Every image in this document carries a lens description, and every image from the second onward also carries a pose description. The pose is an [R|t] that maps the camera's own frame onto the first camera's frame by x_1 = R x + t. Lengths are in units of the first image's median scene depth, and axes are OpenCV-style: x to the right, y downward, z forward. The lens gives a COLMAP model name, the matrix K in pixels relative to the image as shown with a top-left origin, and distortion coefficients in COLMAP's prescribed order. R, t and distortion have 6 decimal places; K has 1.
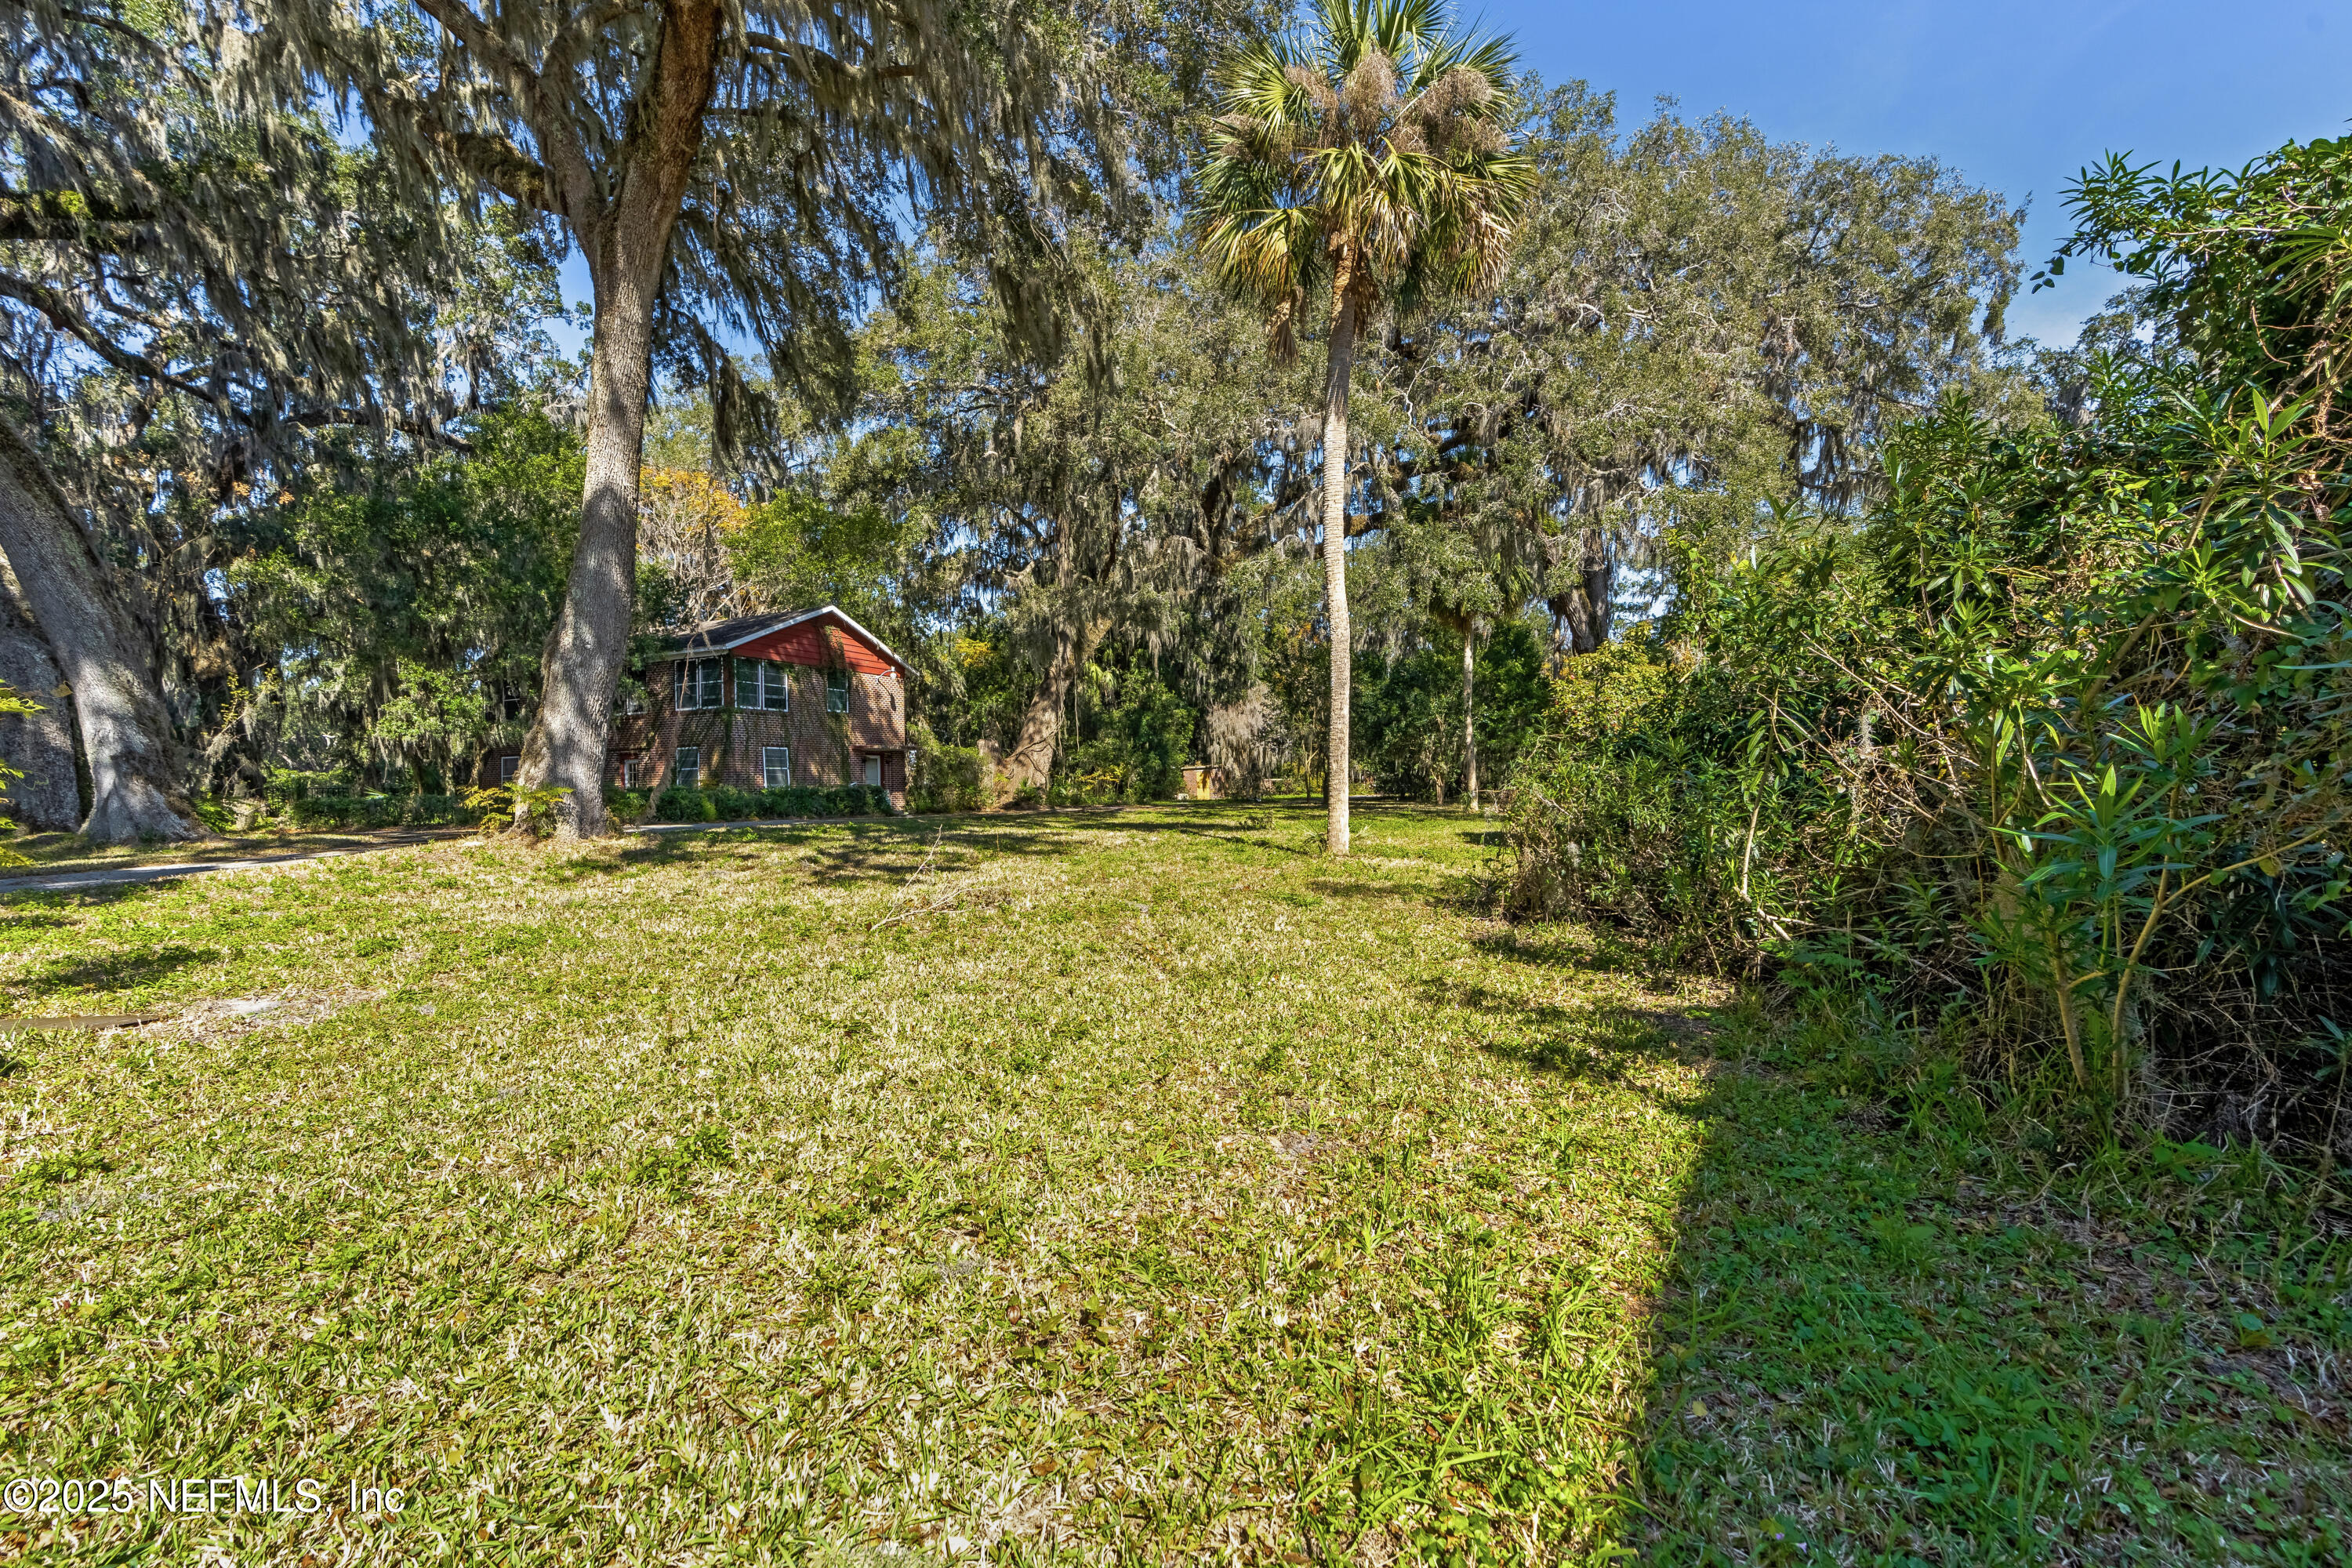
lens RADIAL K [[1055.5, 0, 1188.0], [0, 1055.5, 781.9], [0, 0, 1]] dist [-0.002610, 0.000850]
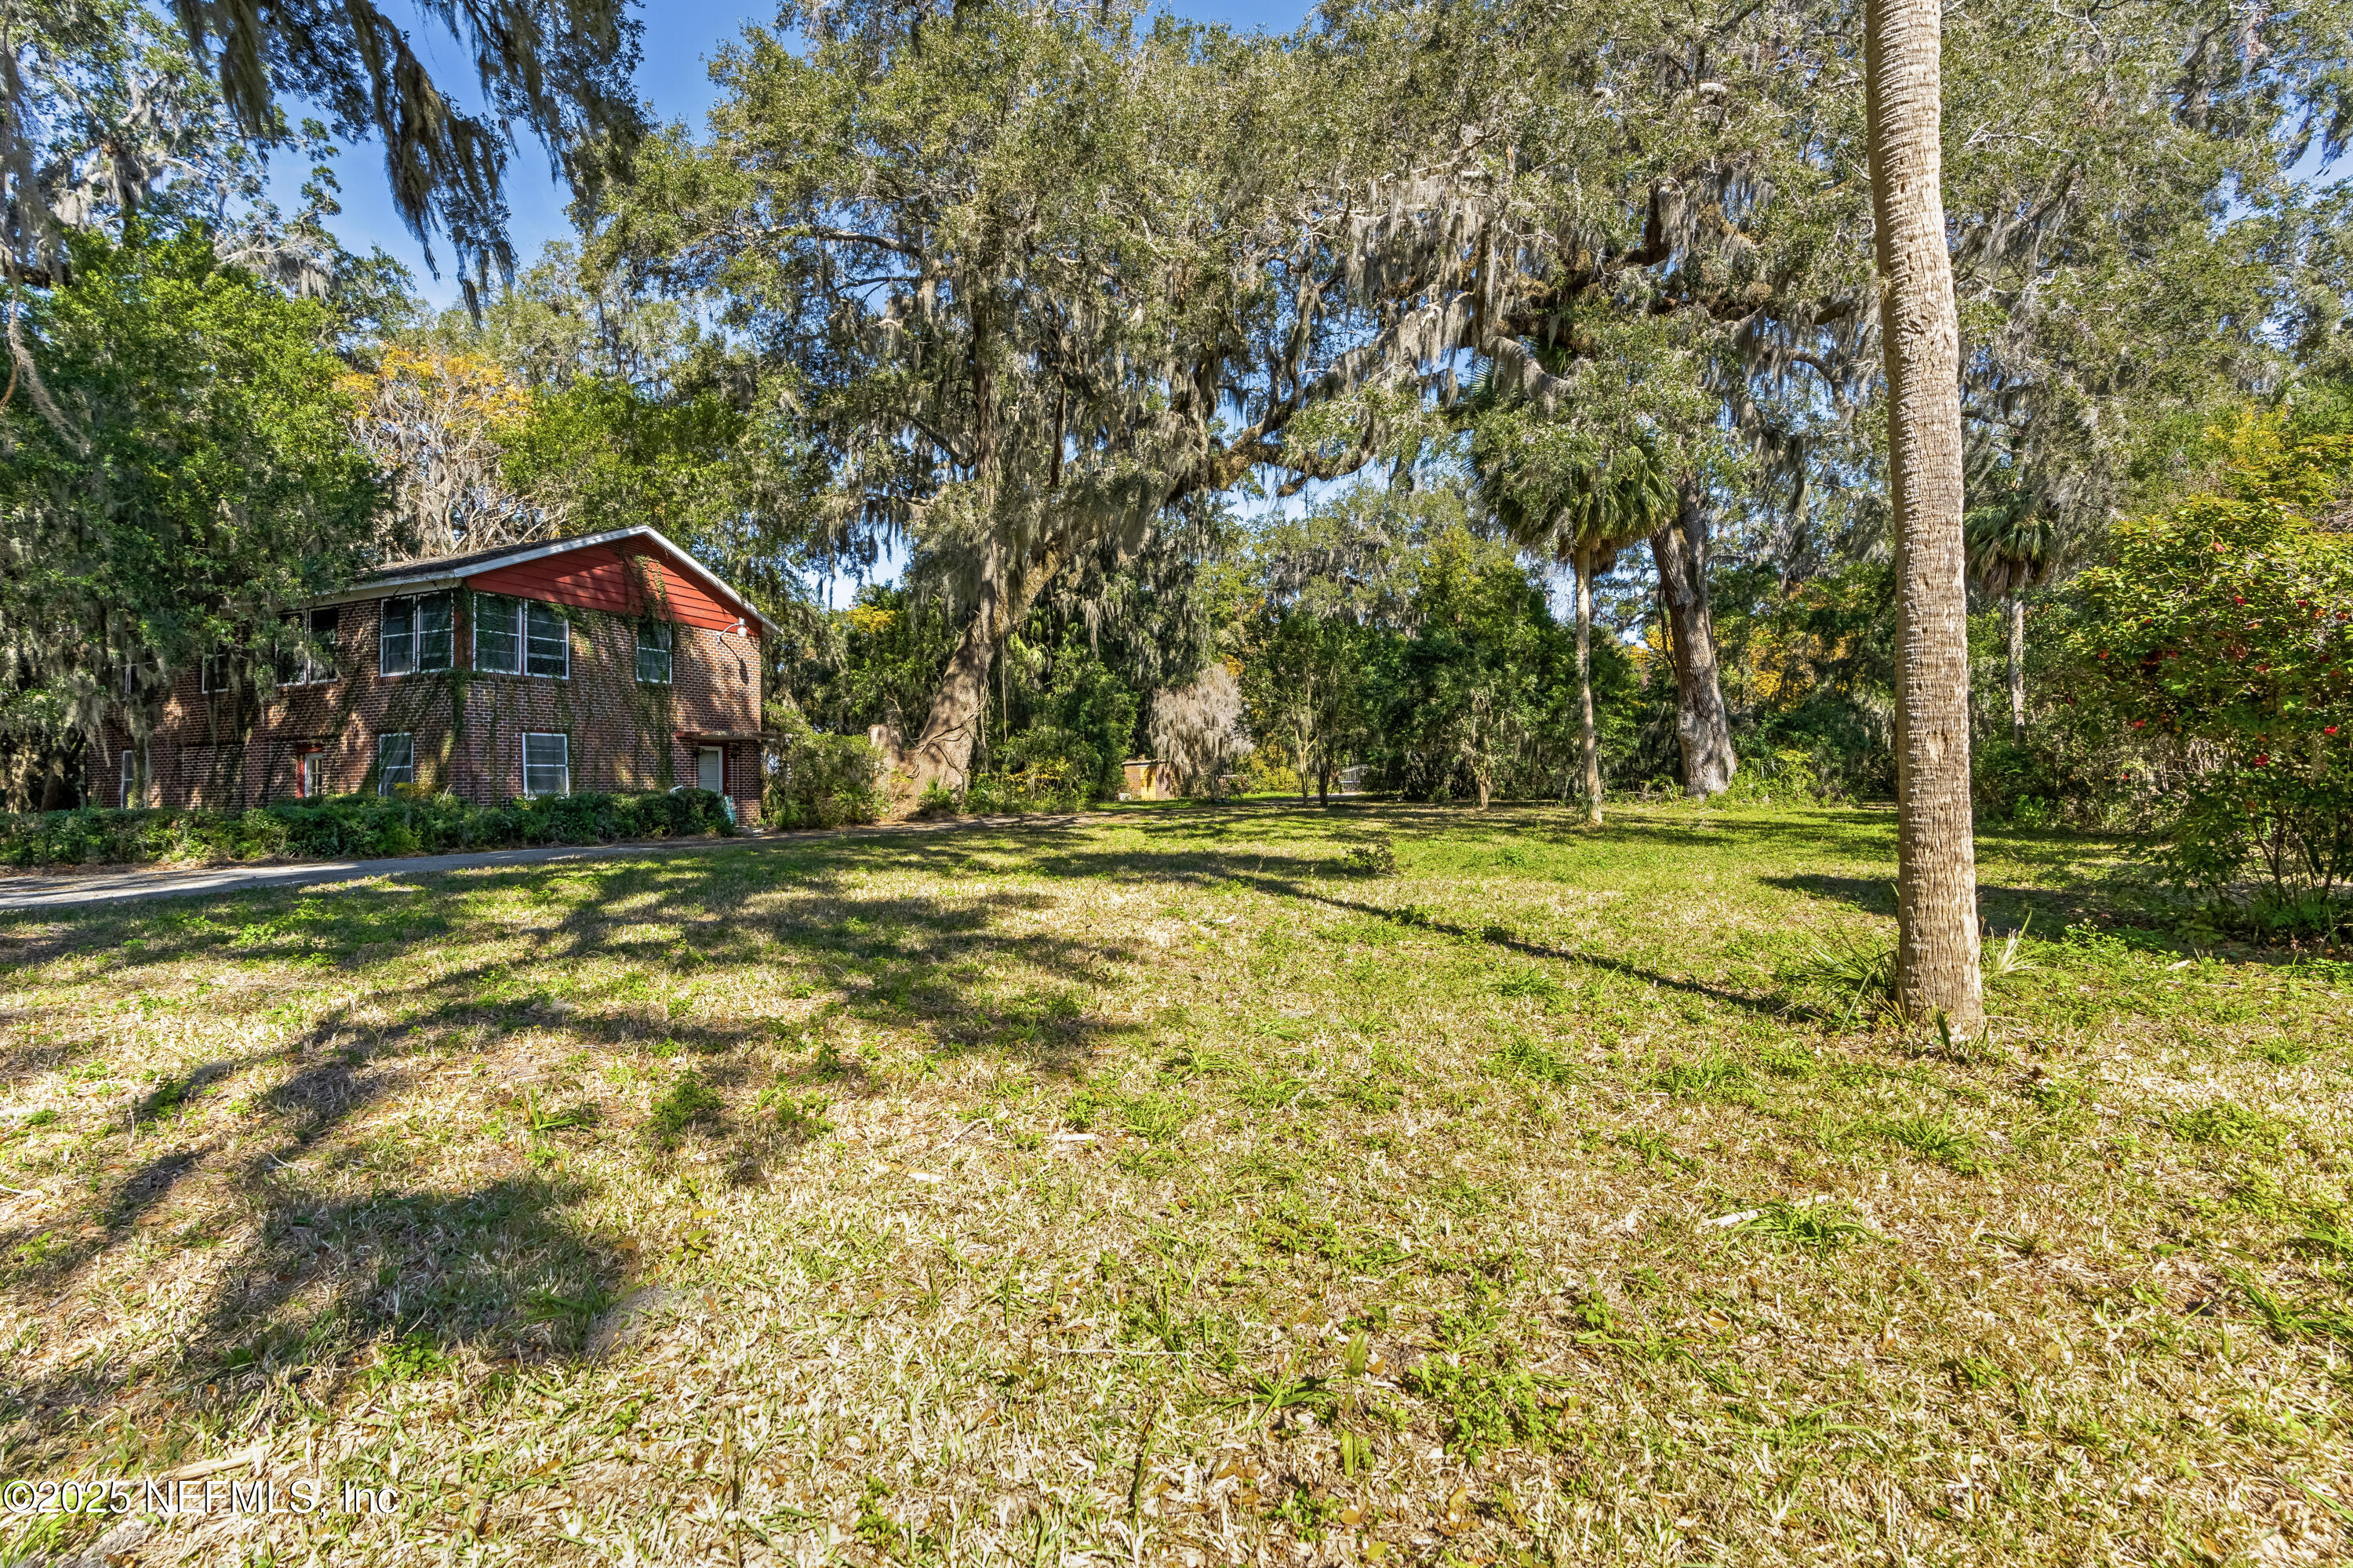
lens RADIAL K [[1056.0, 0, 1188.5], [0, 1056.0, 781.9], [0, 0, 1]] dist [-0.002610, 0.000850]
pose [[0.996645, -0.003319, 0.081783, -0.034087], [0.002868, 0.999980, 0.005636, -0.003938], [-0.081800, -0.005383, 0.996634, 0.217479]]
